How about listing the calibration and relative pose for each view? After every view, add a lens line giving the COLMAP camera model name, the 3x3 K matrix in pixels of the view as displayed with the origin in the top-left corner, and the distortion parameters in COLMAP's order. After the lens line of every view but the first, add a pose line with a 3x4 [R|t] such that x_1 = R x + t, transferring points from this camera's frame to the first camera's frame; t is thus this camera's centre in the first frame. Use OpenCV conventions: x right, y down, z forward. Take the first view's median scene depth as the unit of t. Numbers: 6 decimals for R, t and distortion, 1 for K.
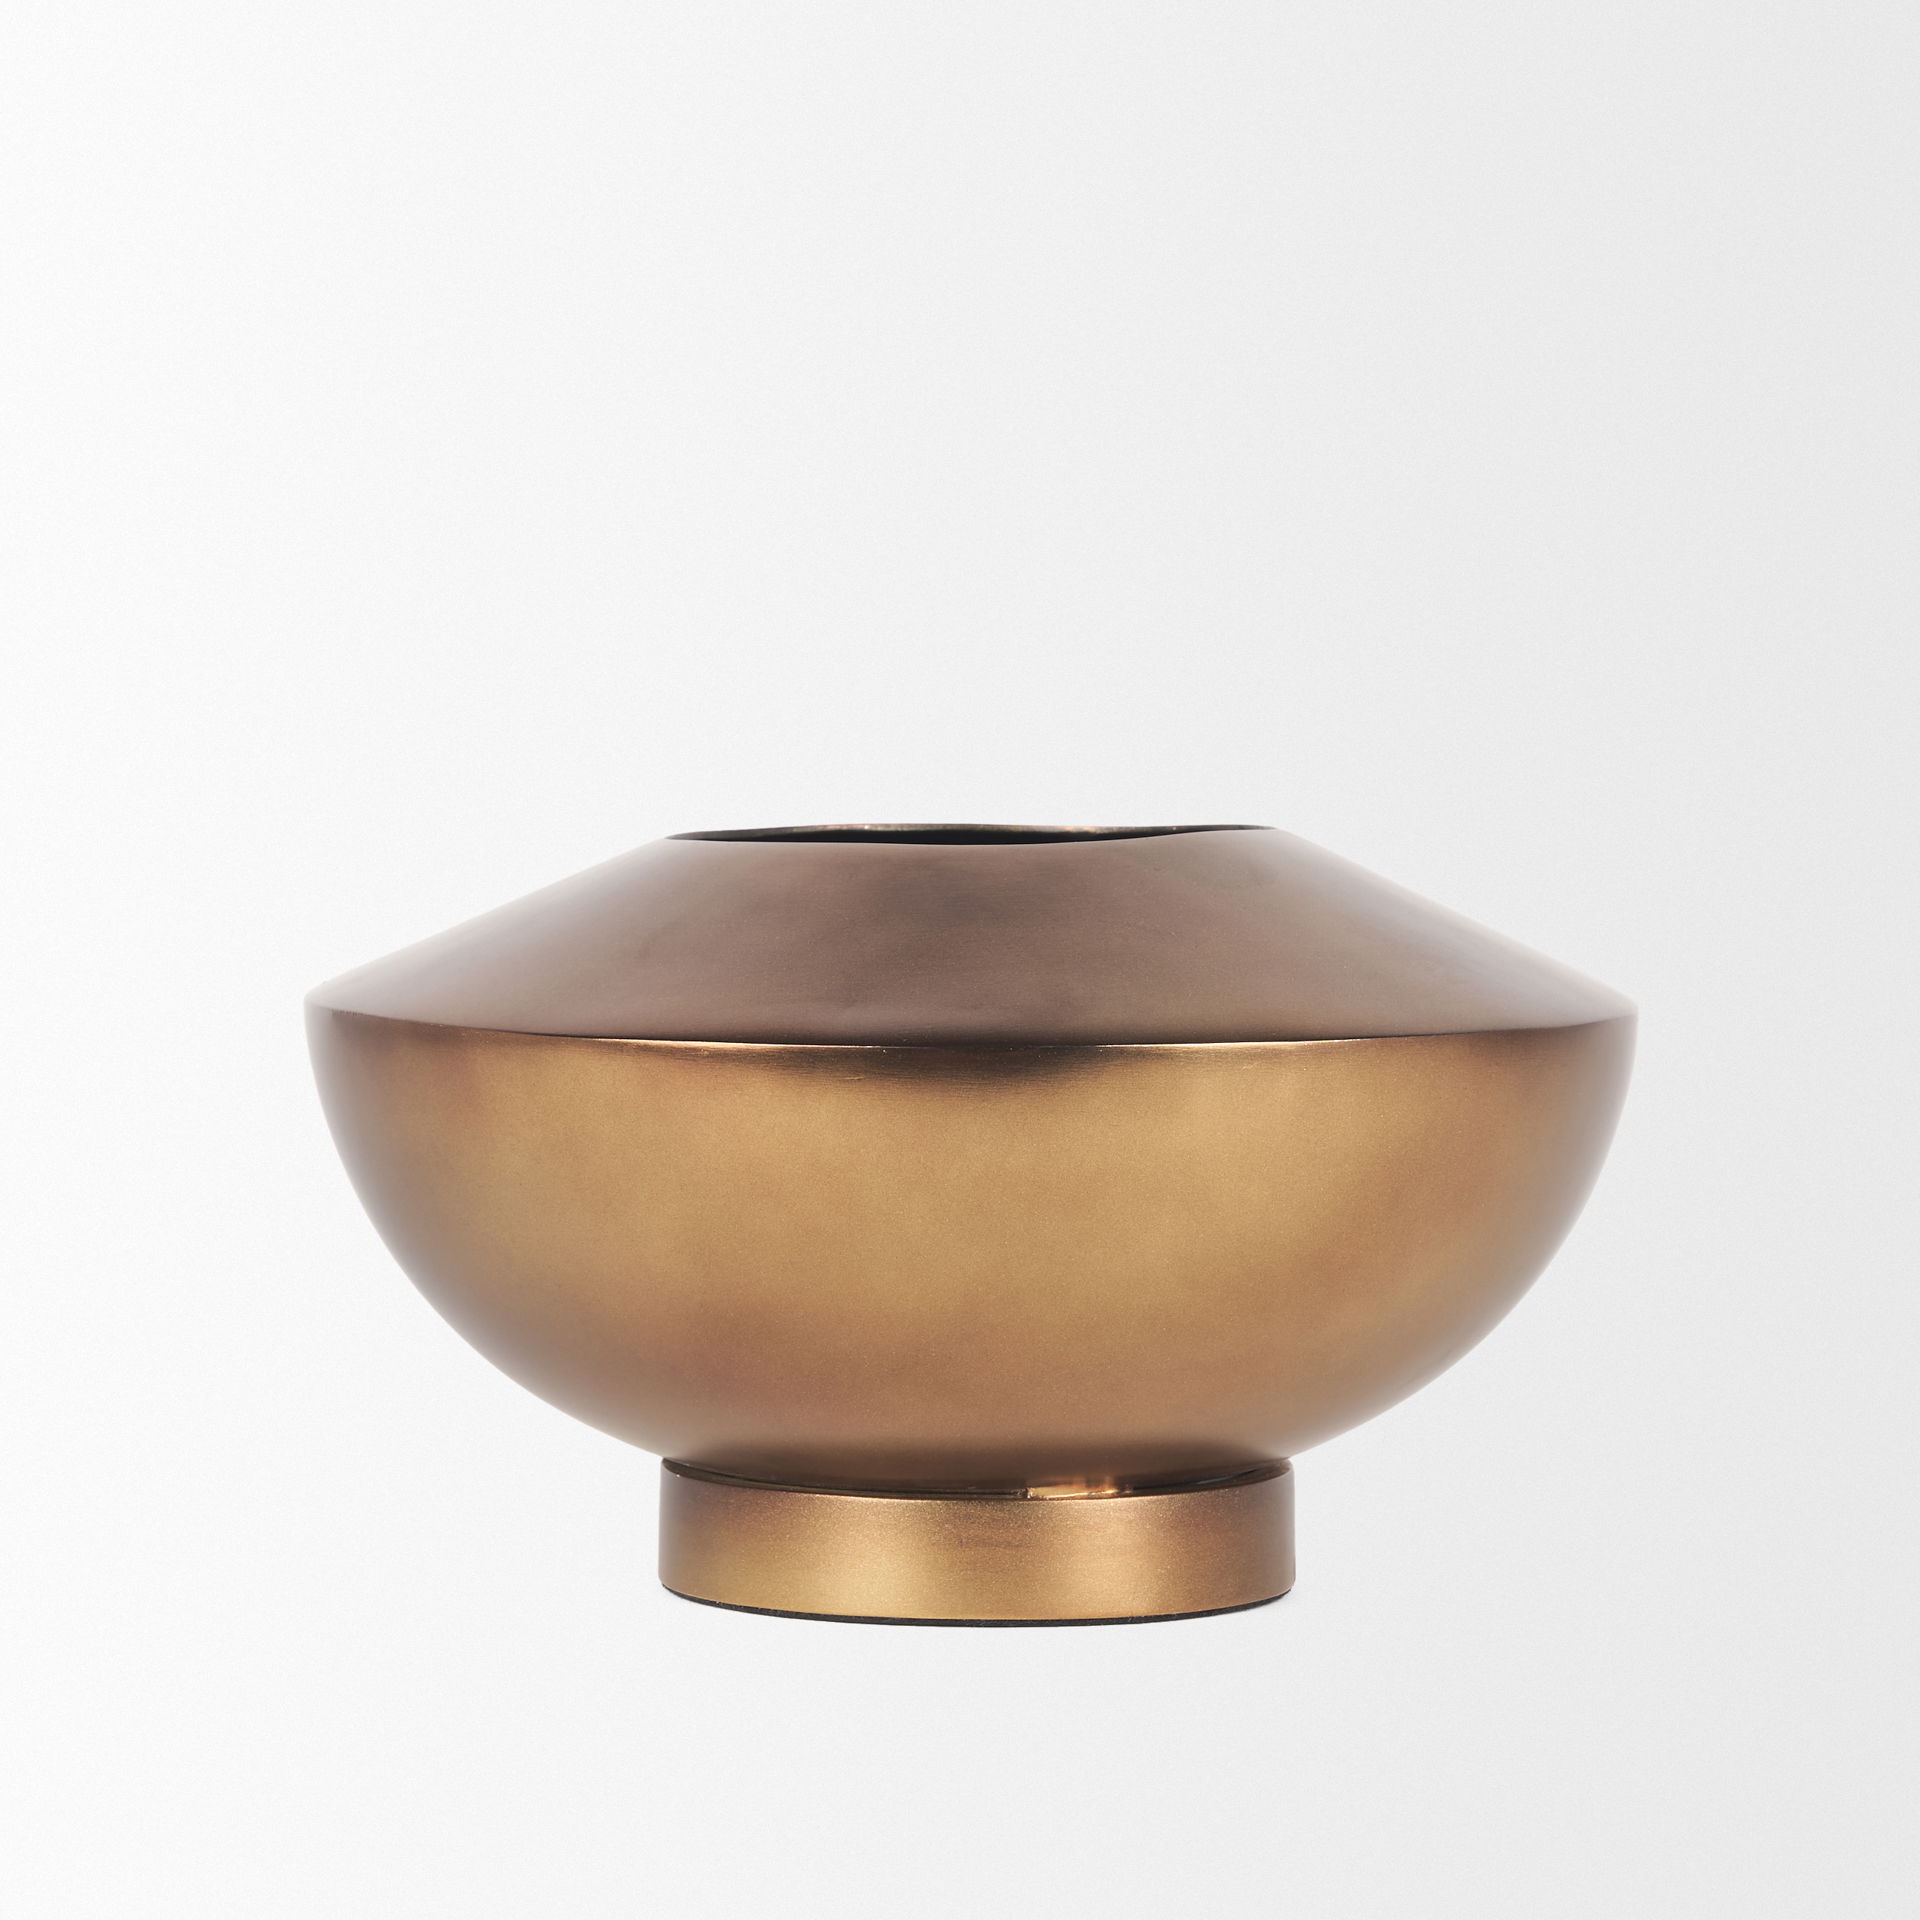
lens RADIAL K [[9541.3, 0, 961.2], [0, 9541.3, 959.2], [0, 0, 1]] dist [-0.233029, 0.000000]
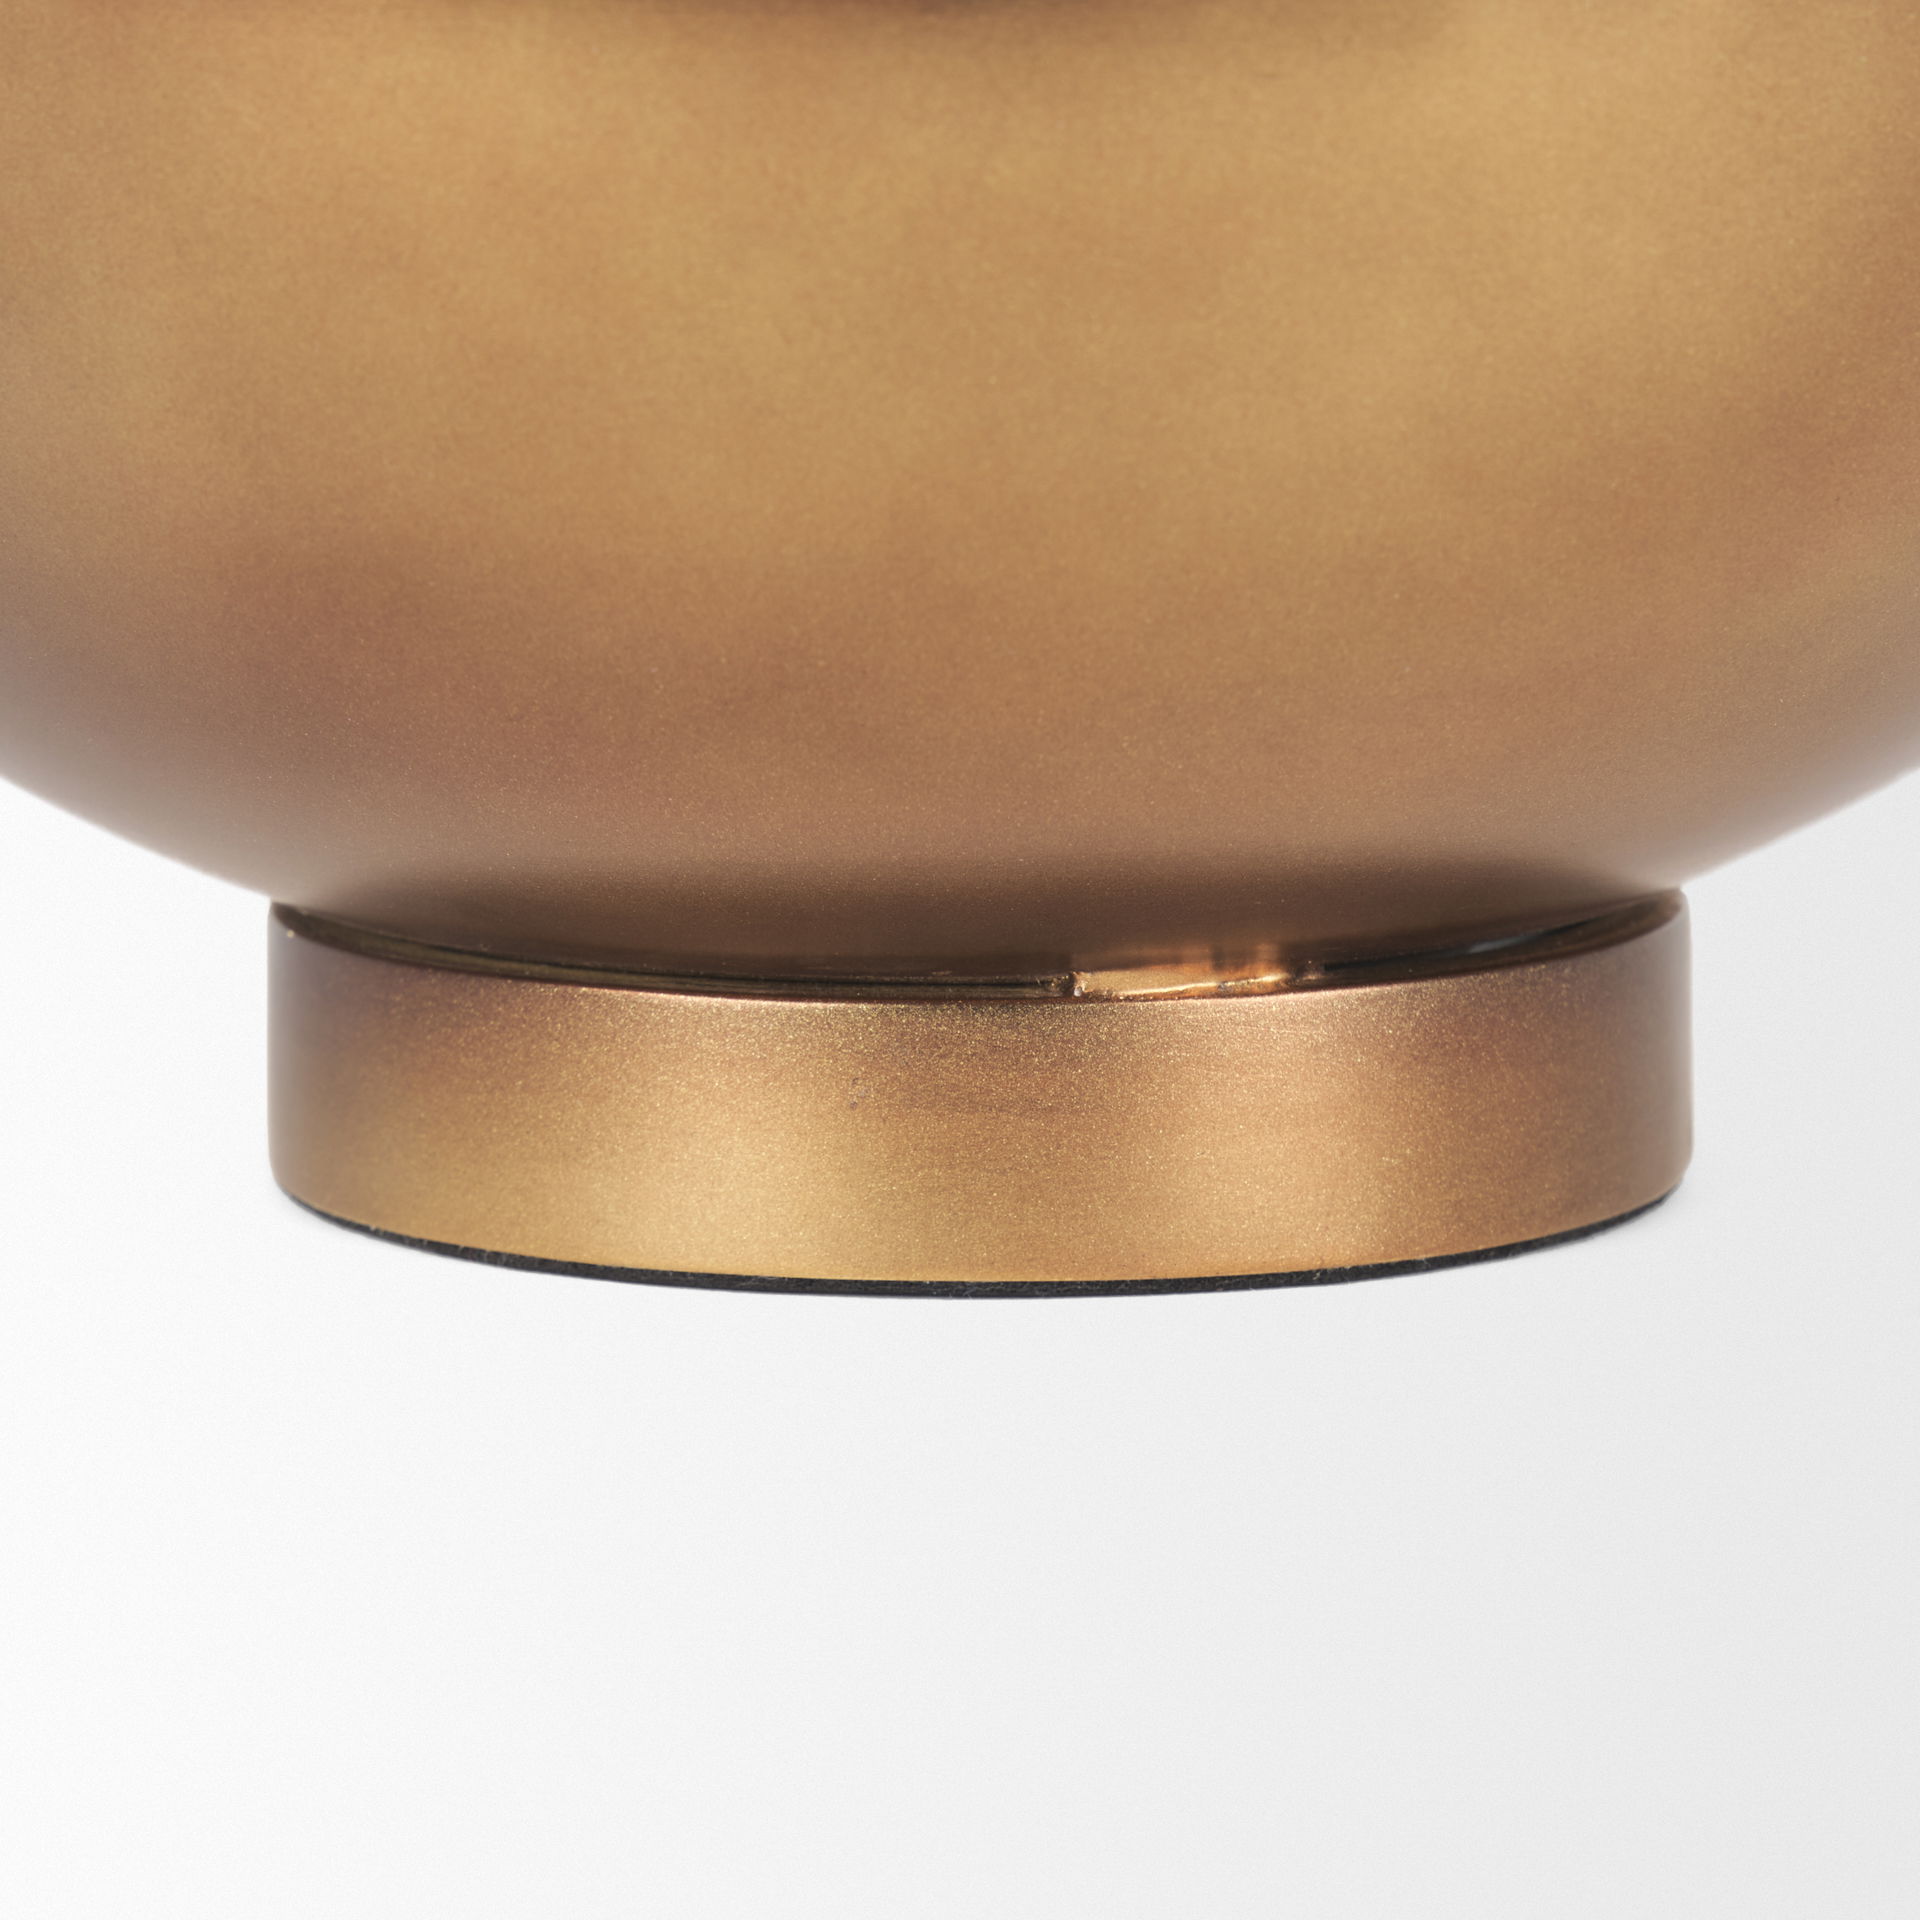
lens RADIAL K [[9357.4, 0, 953.8], [0, 9357.4, 961.2], [0, 0, 1]] dist [-0.025598, 0.000000]
pose [[0.999661, -0.005784, -0.025403, 0.012235], [0.007790, 0.996799, 0.079566, 0.021957], [0.024861, -0.079737, 0.996506, 0.588273]]
